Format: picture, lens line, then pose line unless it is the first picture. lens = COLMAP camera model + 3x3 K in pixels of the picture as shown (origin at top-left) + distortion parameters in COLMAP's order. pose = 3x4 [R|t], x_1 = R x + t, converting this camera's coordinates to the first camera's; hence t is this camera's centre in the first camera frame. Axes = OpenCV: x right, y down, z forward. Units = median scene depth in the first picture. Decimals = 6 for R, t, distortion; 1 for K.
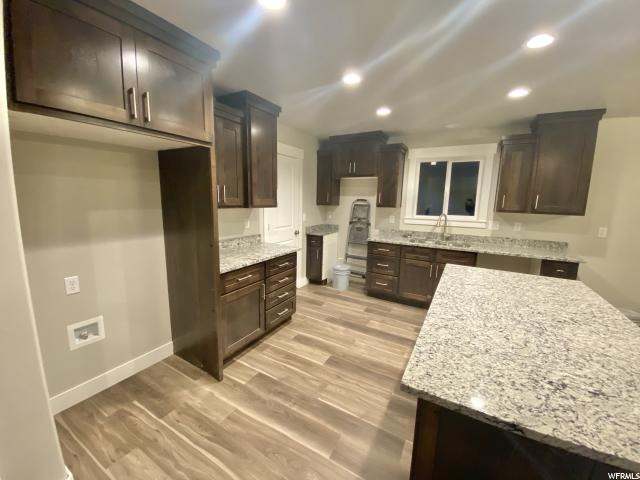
lens RADIAL K [[256.6, 0, 317.9], [0, 256.6, 237.4], [0, 0, 1]] dist [0.018242, -0.019330]
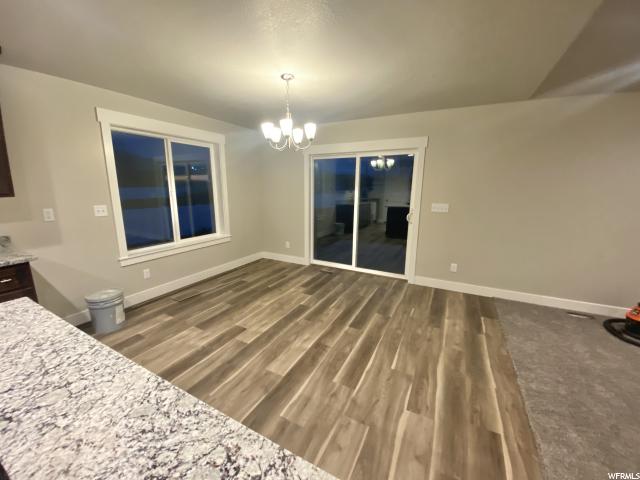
lens RADIAL K [[256.6, 0, 317.9], [0, 256.6, 237.4], [0, 0, 1]] dist [0.018242, -0.019330]
pose [[-0.044492, -0.215745, 0.975436, 0.325173], [0.145601, 0.964576, 0.219984, -0.006172], [-0.988342, 0.151812, -0.011503, 0.206850]]
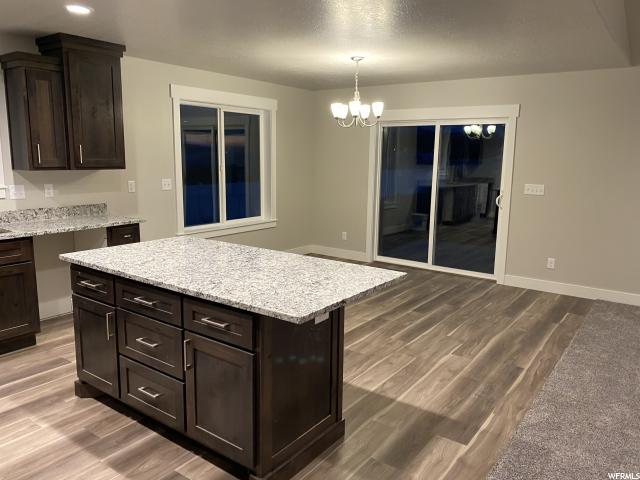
lens RADIAL K [[485.8, 0, 324.1], [0, 485.8, 240.3], [0, 0, 1]] dist [0.003253, -0.002534]
pose [[0.094535, -0.192116, 0.976808, -0.611342], [0.139666, 0.974058, 0.178058, -0.055297], [-0.985676, 0.119594, 0.118915, 0.204095]]
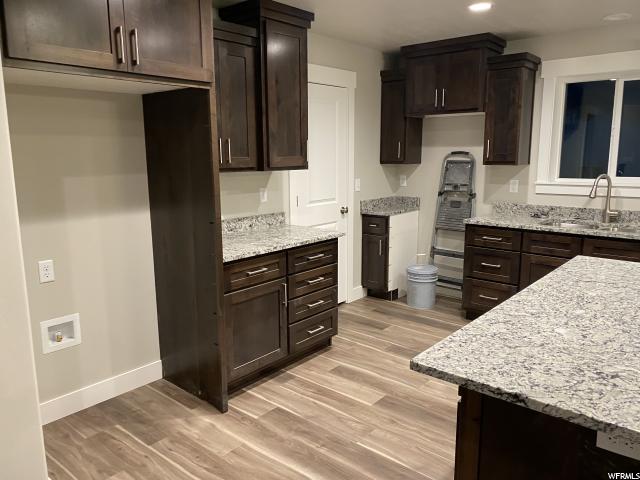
lens RADIAL K [[488.1, 0, 317.6], [0, 488.1, 236.1], [0, 0, 1]] dist [0.010177, -0.000200]
pose [[0.983478, 0.003797, -0.180988, 0.106861], [-0.000455, 0.999829, 0.018505, 0.034859], [0.181028, -0.018117, 0.983311, -0.247860]]
